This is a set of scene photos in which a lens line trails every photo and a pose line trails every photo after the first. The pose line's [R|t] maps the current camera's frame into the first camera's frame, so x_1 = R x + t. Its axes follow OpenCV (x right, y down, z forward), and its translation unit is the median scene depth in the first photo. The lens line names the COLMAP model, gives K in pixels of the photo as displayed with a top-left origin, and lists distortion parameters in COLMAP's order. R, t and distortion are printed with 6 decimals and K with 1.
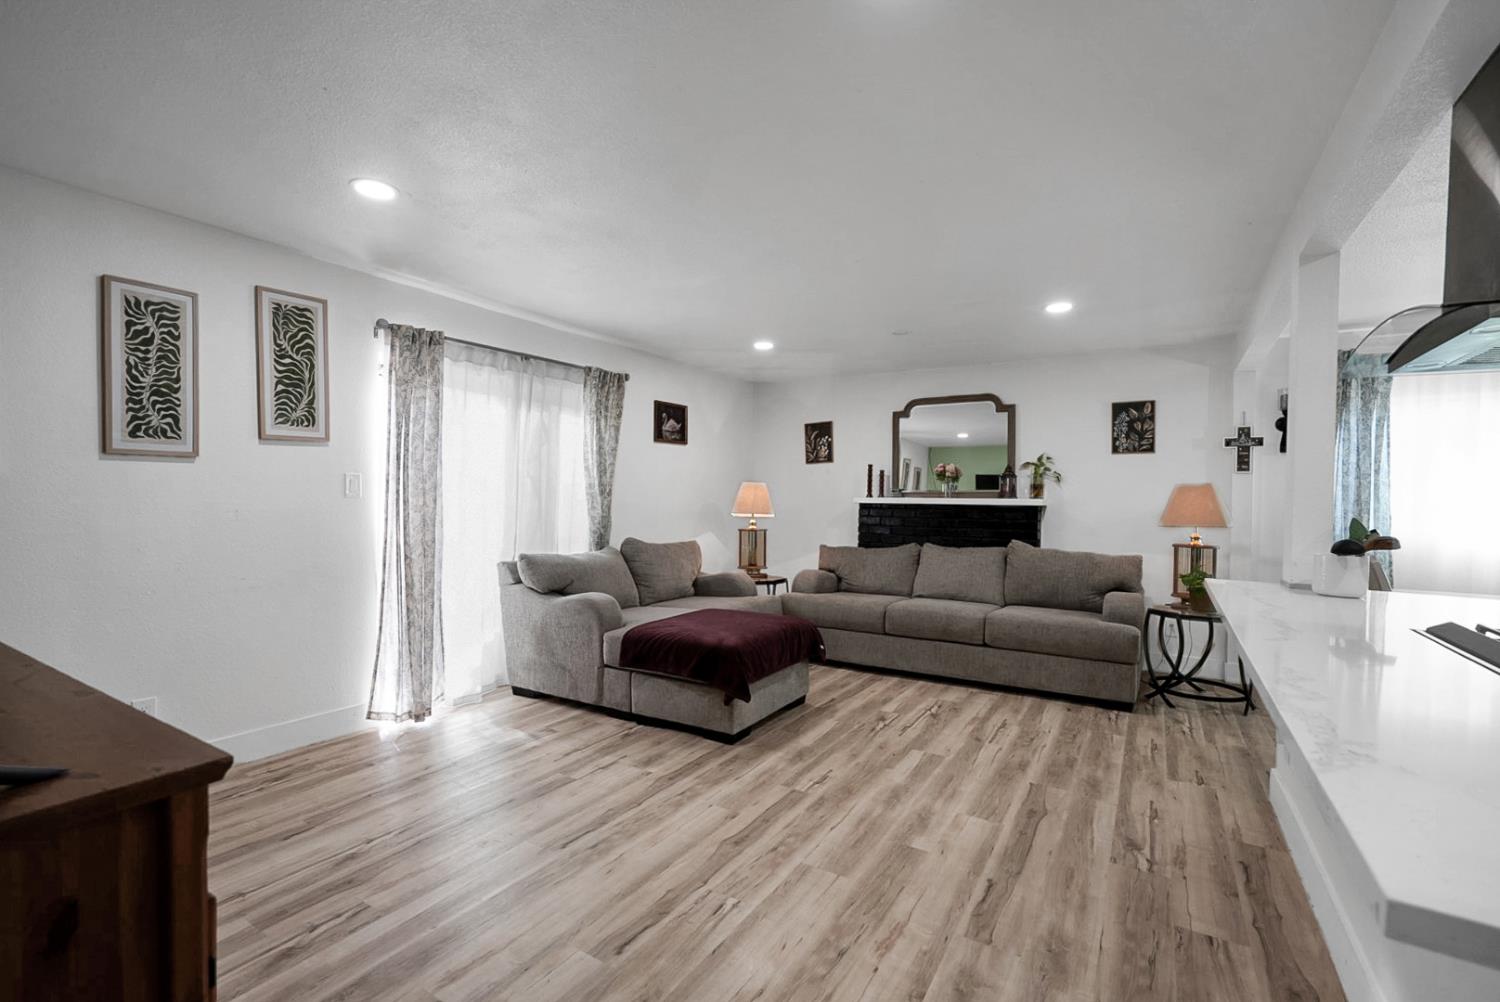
lens RADIAL K [[674.2, 0, 753.9], [0, 674.2, 500.2], [0, 0, 1]] dist [-0.004376, 0.000002]
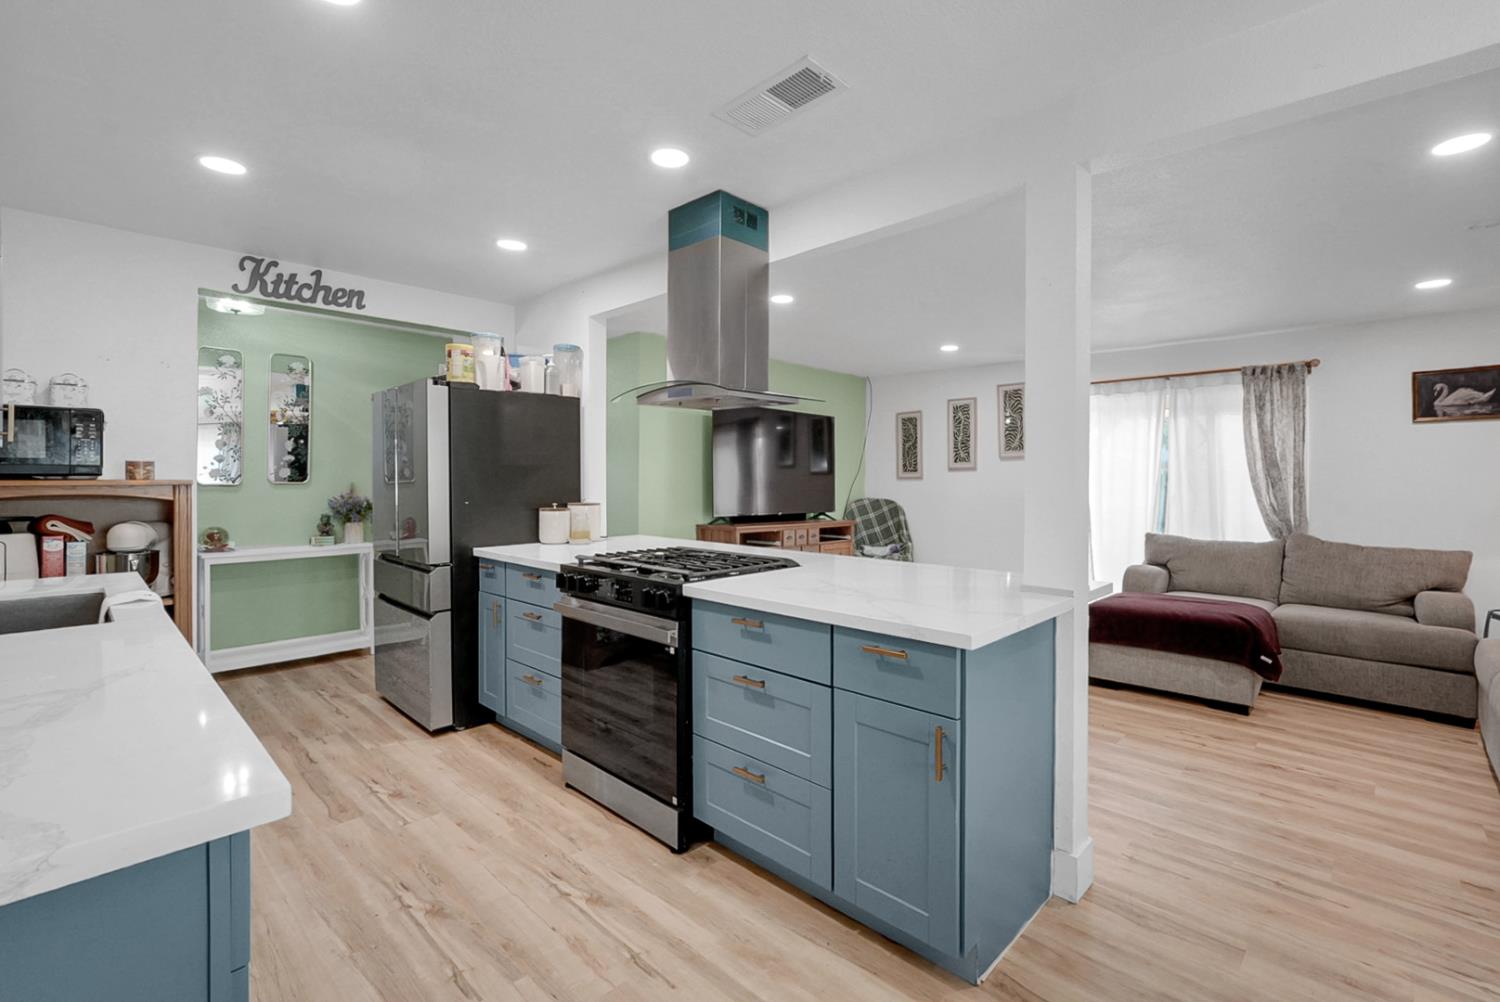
lens RADIAL K [[669.5, 0, 745.0], [0, 669.5, 482.0], [0, 0, 1]] dist [-0.003714, -0.000334]
pose [[-0.224716, -0.013872, -0.974326, 0.962908], [-0.019681, 0.999759, -0.009695, 0.009315], [0.974226, 0.016997, -0.224935, 0.476928]]
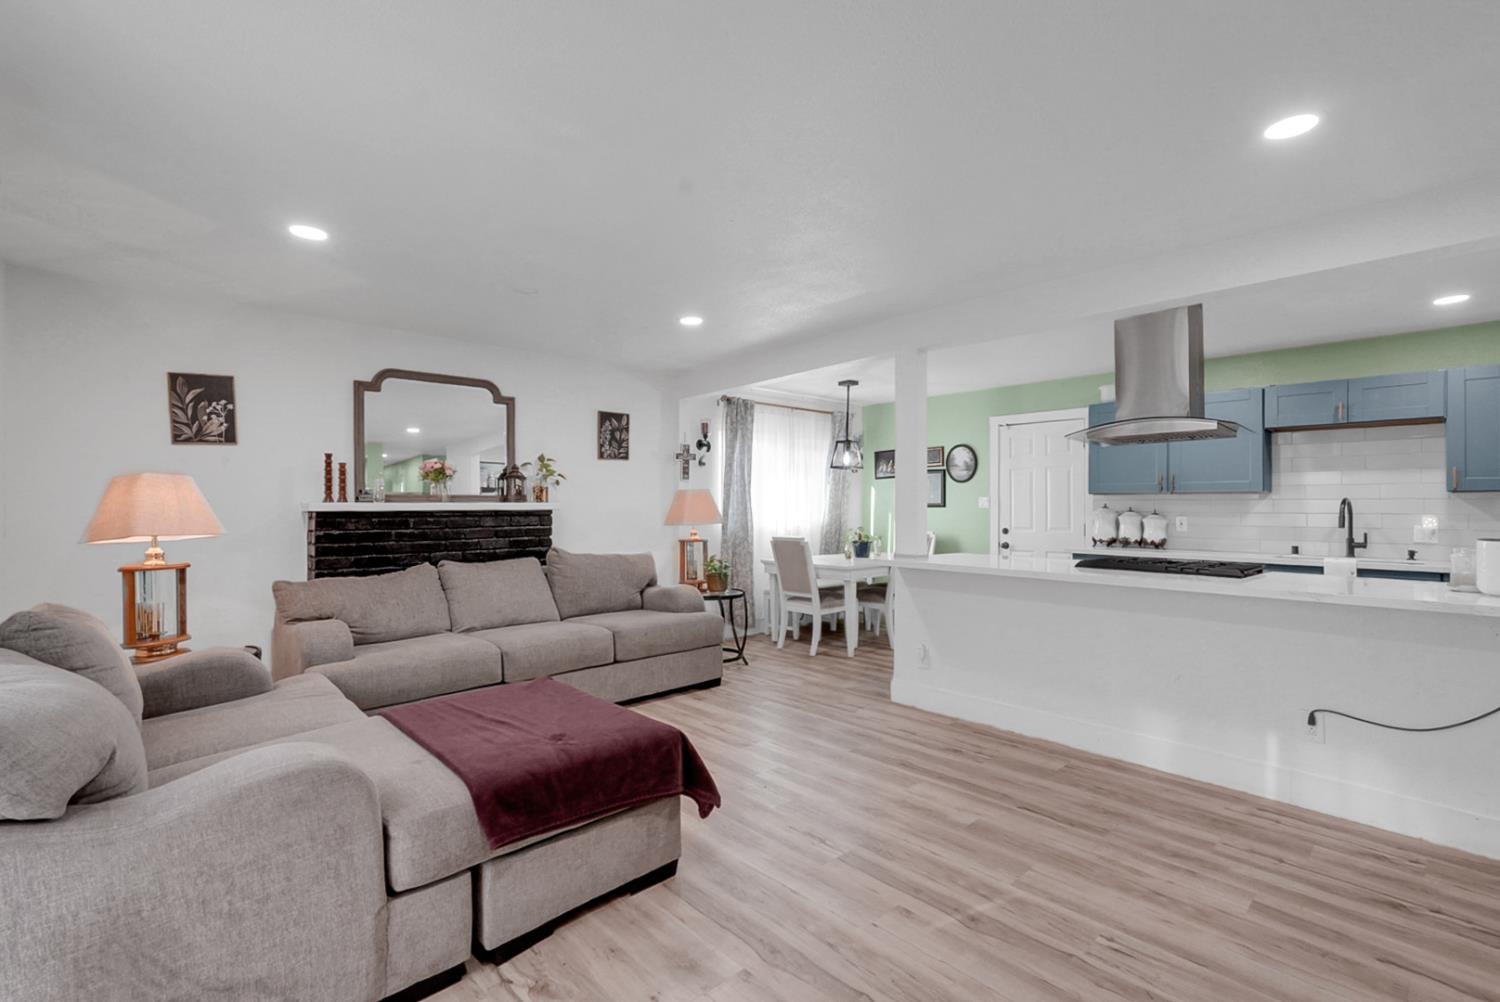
lens RADIAL K [[674.2, 0, 753.9], [0, 674.2, 500.2], [0, 0, 1]] dist [-0.004376, 0.000002]
pose [[0.269513, -0.004157, 0.962988, -0.466424], [0.008021, 0.999966, 0.002072, -0.005536], [-0.962963, 0.007166, 0.269537, 0.538626]]
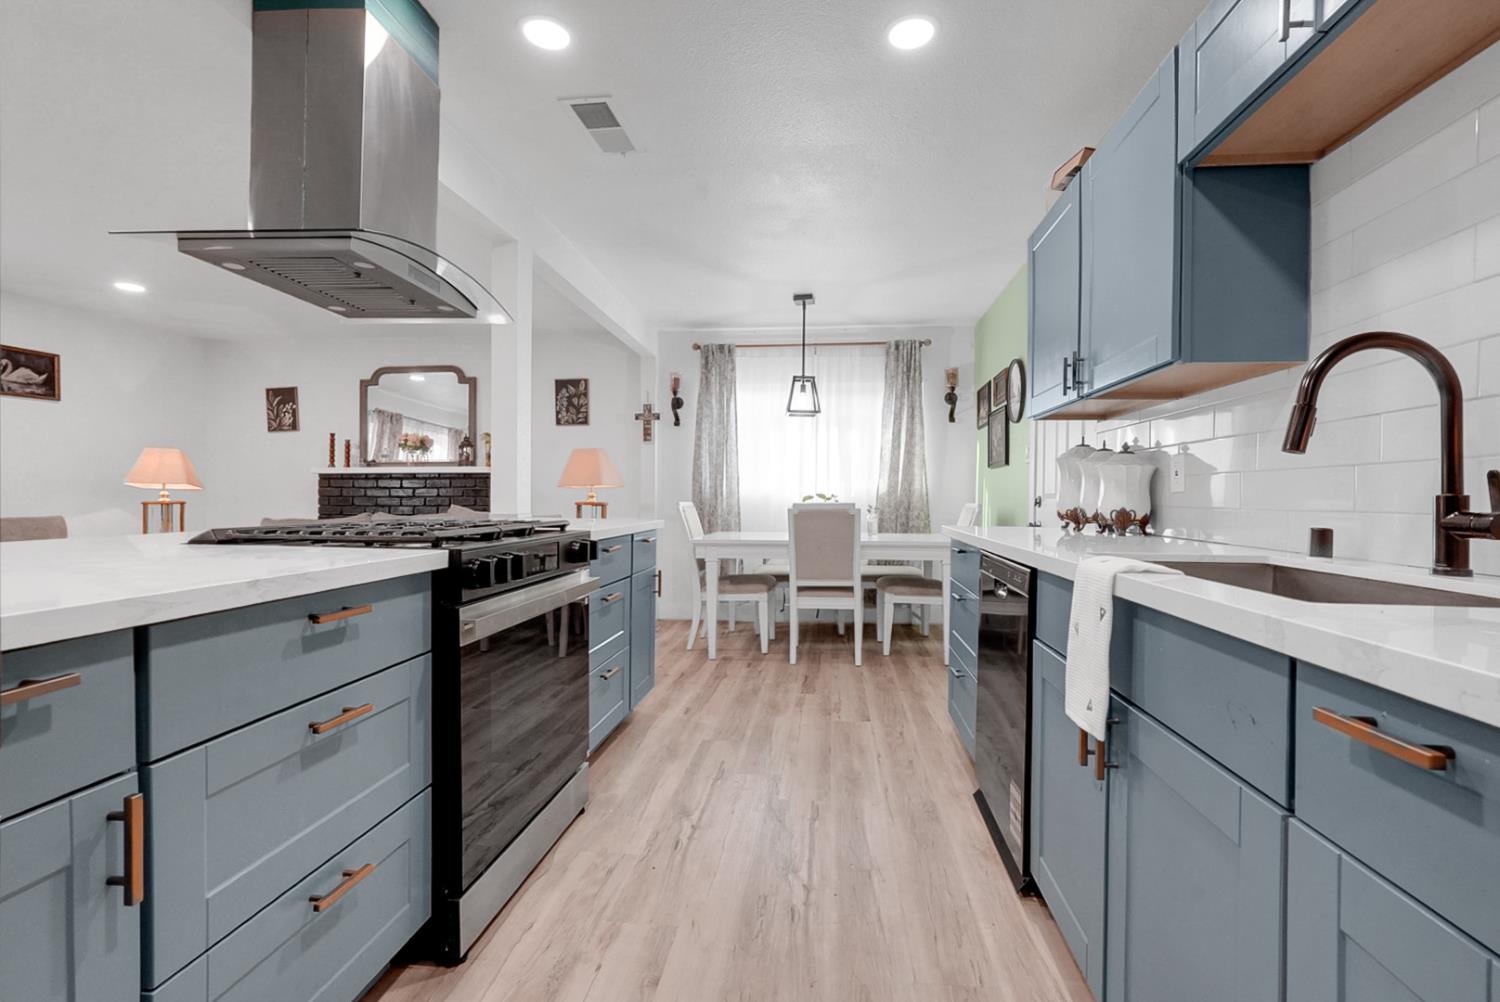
lens RADIAL K [[662.7, 0, 777.4], [0, 662.7, 499.5], [0, 0, 1]] dist [-0.001359, -0.000011]
pose [[0.895211, -0.013993, 0.445423, 0.414022], [0.012687, 0.999902, 0.005912, 0.056705], [-0.445463, 0.000359, 0.895300, -0.153426]]
